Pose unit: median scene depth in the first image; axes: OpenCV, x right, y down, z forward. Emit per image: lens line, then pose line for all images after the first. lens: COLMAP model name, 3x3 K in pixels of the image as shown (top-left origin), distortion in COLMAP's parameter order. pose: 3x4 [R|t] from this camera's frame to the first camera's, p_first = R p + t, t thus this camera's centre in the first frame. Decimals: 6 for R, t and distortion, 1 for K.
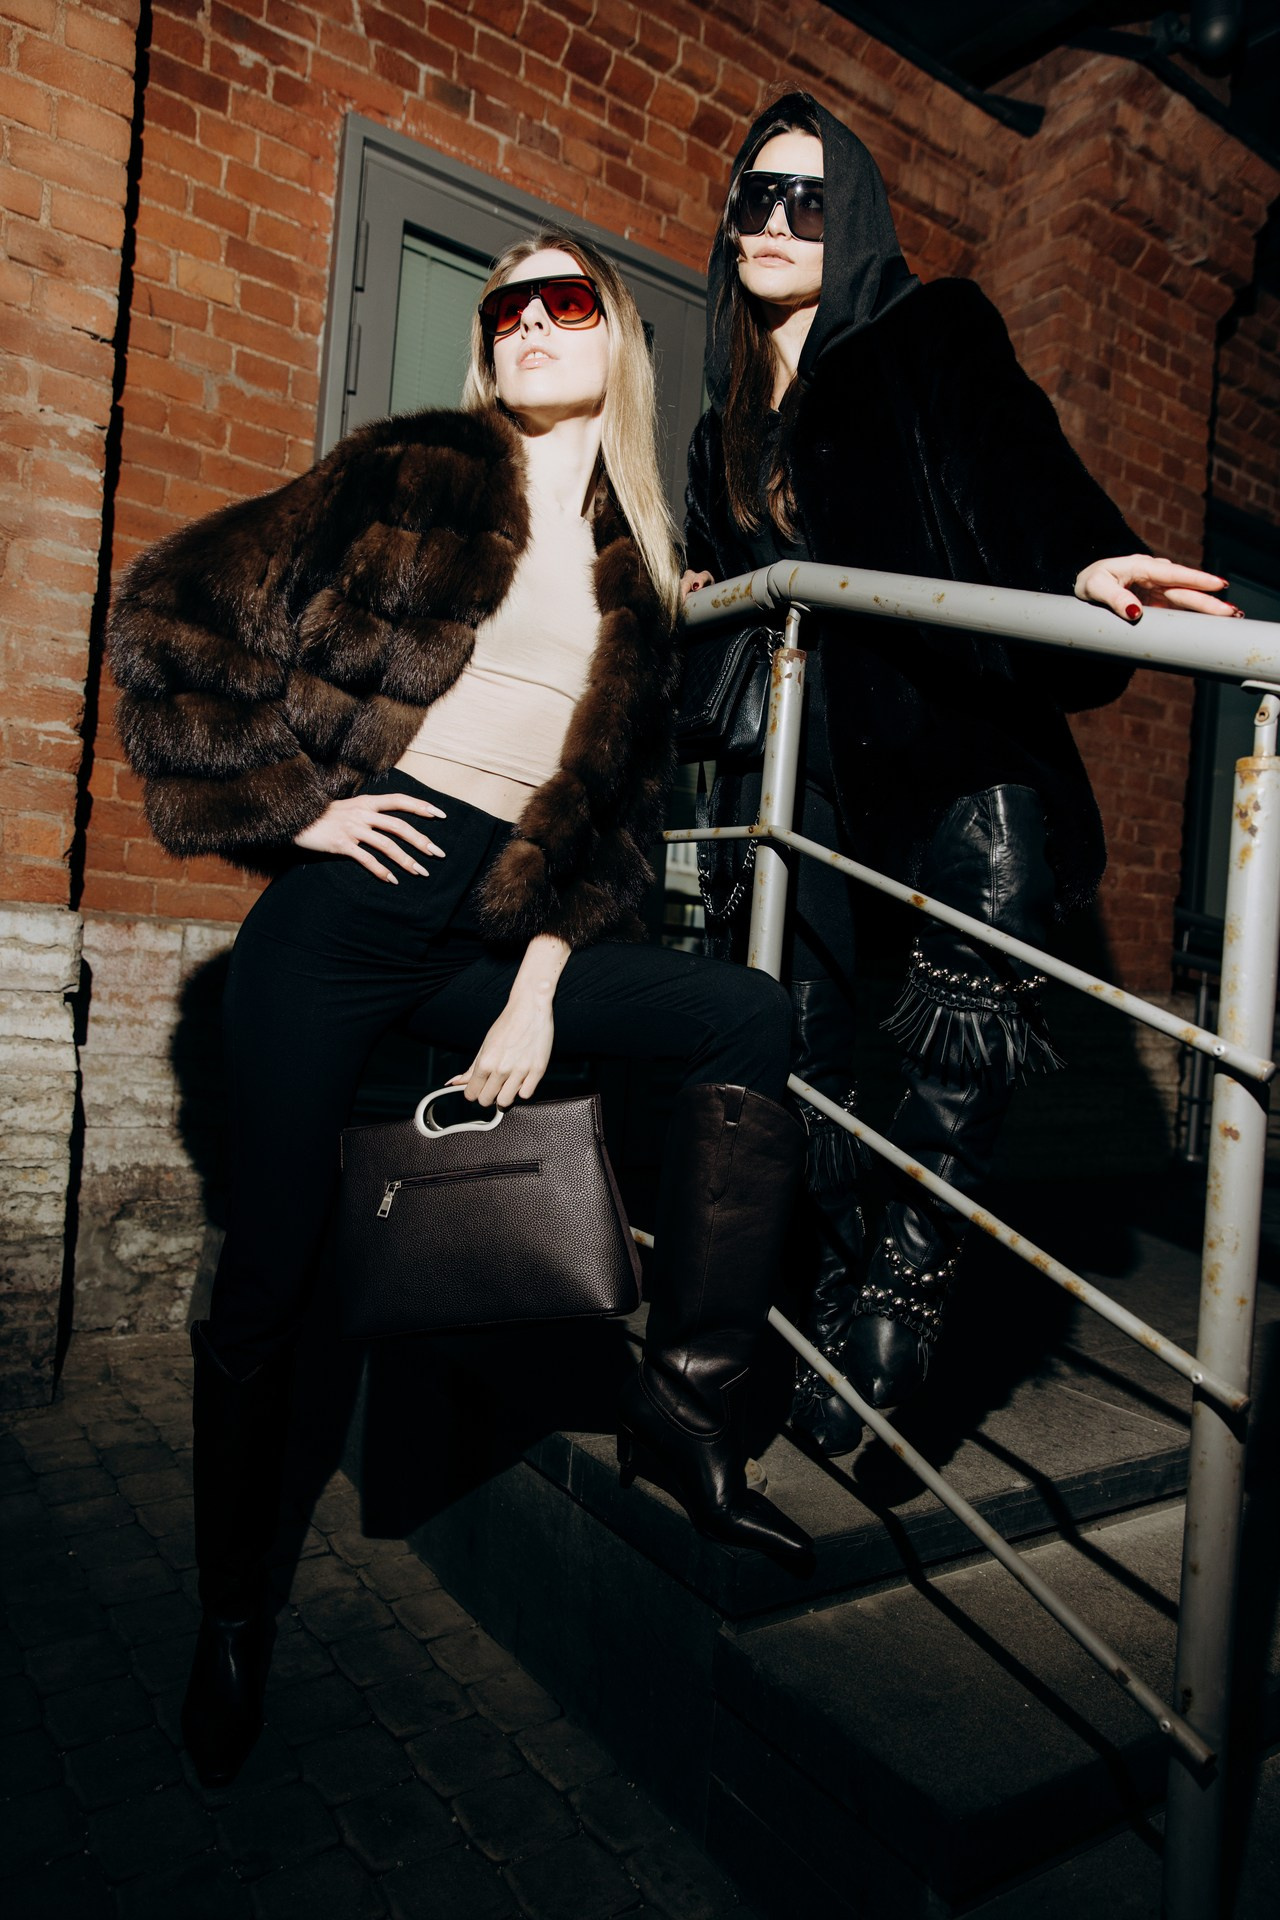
lens RADIAL K [[1310.7, 0, 638.6], [0, 1310.7, 961.0], [0, 0, 1]] dist [0.005882, 0.009083]
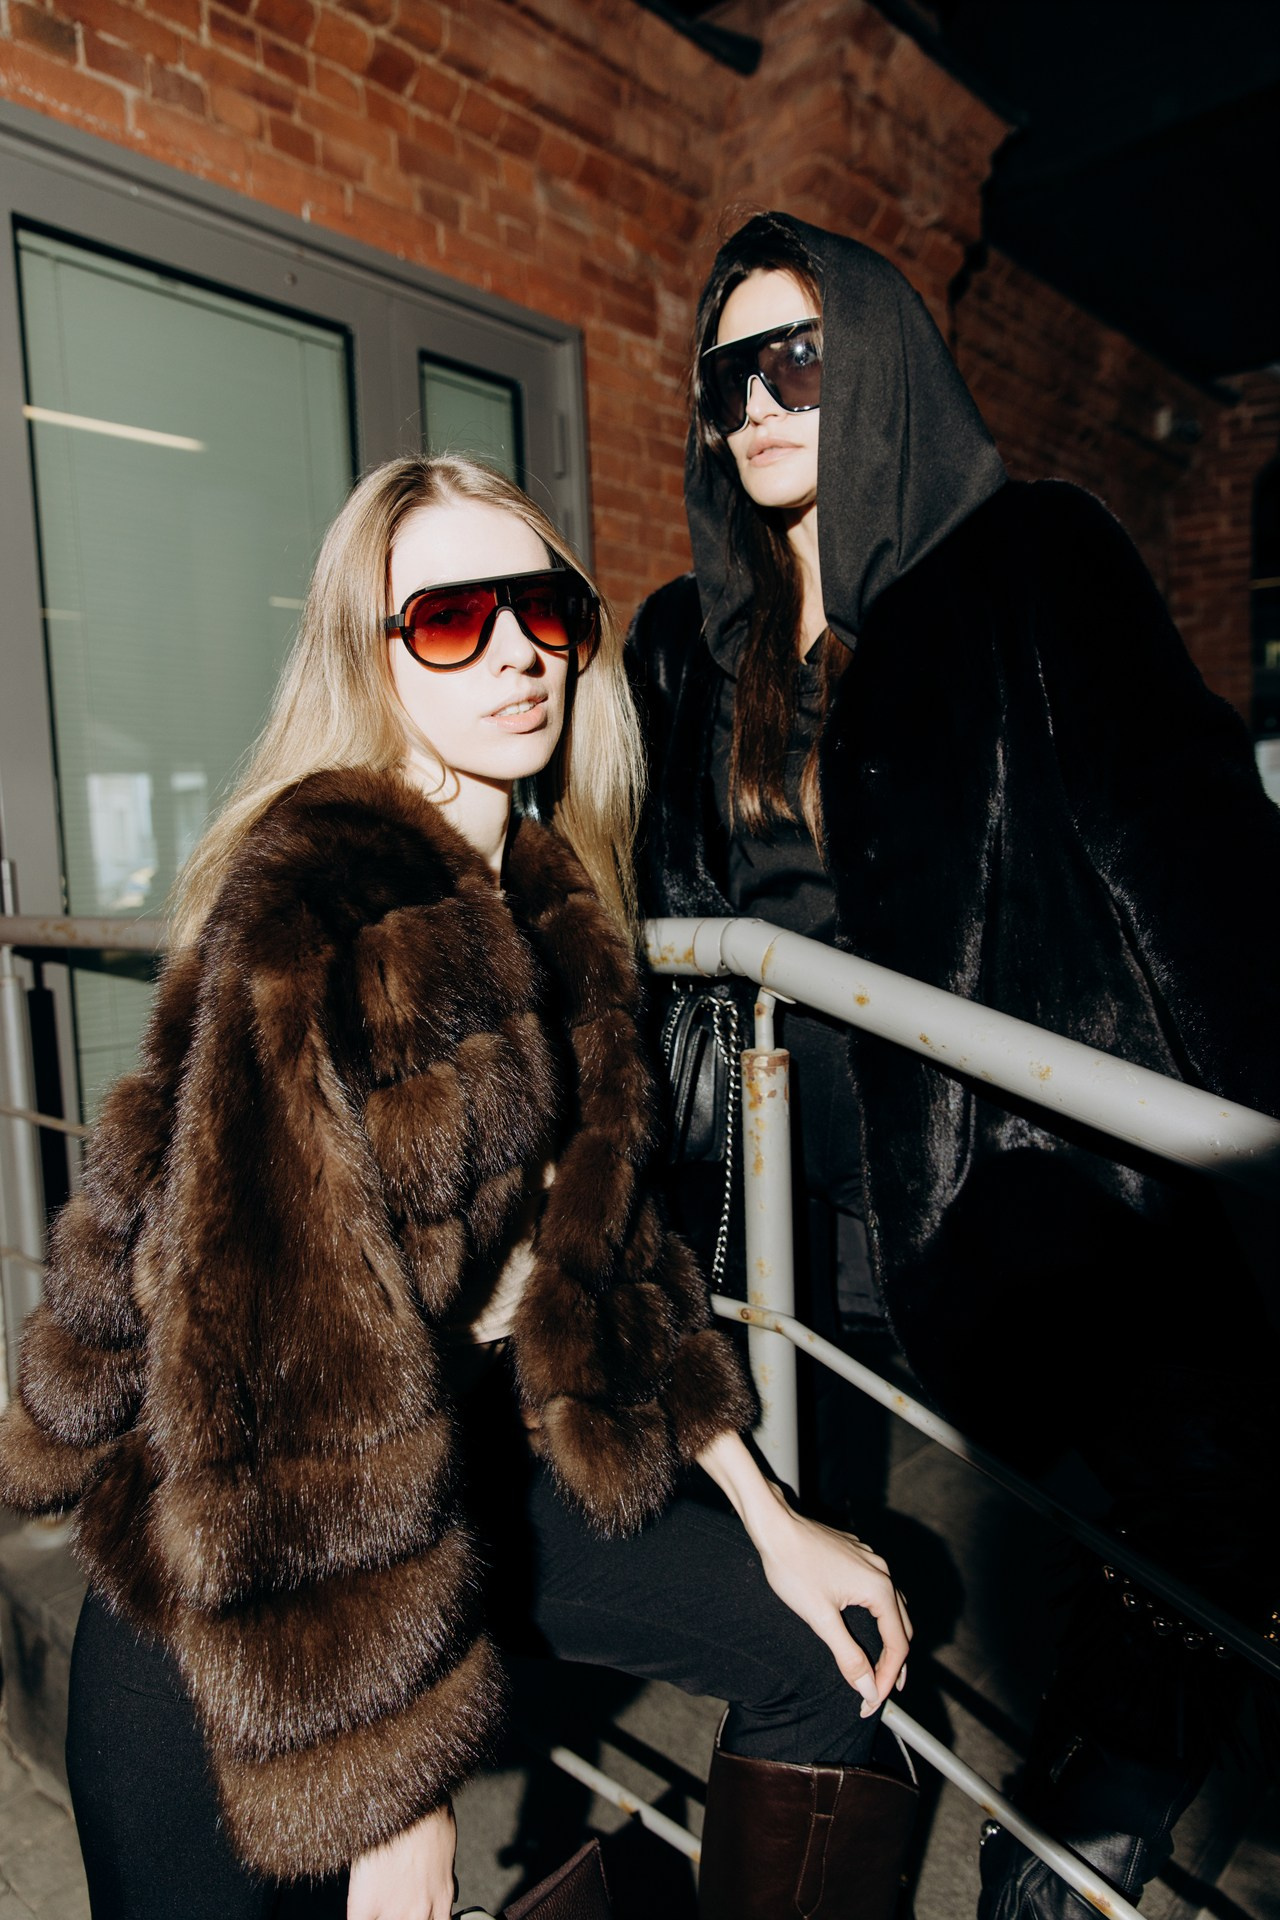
lens RADIAL K [[1310.7, 0, 640.9], [0, 1310.7, 959.7], [0, 0, 1]] dist [0.005882, 0.009083]
pose [[0.968355, -0.124418, 0.216354, -0.037854], [0.106322, 0.989935, 0.093407, -0.143065], [-0.225798, -0.067448, 0.971836, 0.133148]]
